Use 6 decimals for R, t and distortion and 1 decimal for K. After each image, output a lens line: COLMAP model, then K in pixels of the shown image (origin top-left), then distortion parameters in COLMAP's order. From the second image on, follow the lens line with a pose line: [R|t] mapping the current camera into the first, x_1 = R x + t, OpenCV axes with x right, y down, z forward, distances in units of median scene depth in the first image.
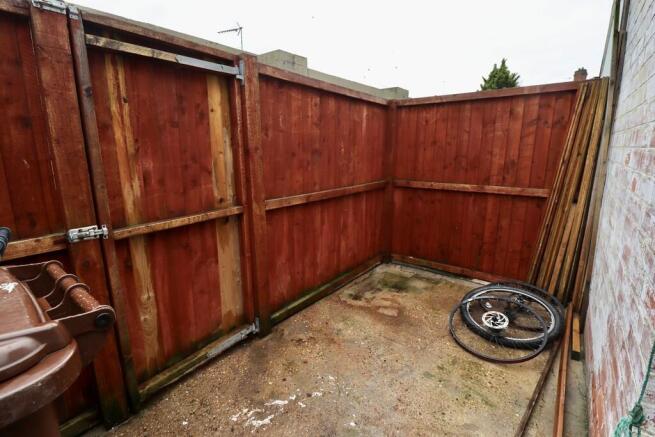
lens RADIAL K [[310.6, 0, 327.5], [0, 310.6, 218.5], [0, 0, 1]] dist [-0.002351, -0.000808]
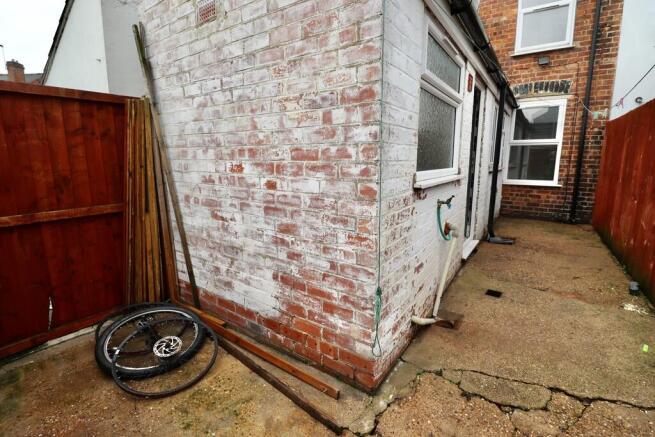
lens RADIAL K [[310.6, 0, 327.5], [0, 310.6, 218.5], [0, 0, 1]] dist [-0.002351, -0.000808]
pose [[-0.058589, -0.186939, 0.980623, -0.276116], [0.224810, 0.954607, 0.195412, -0.093582], [-0.972640, 0.231903, -0.013903, 0.399974]]
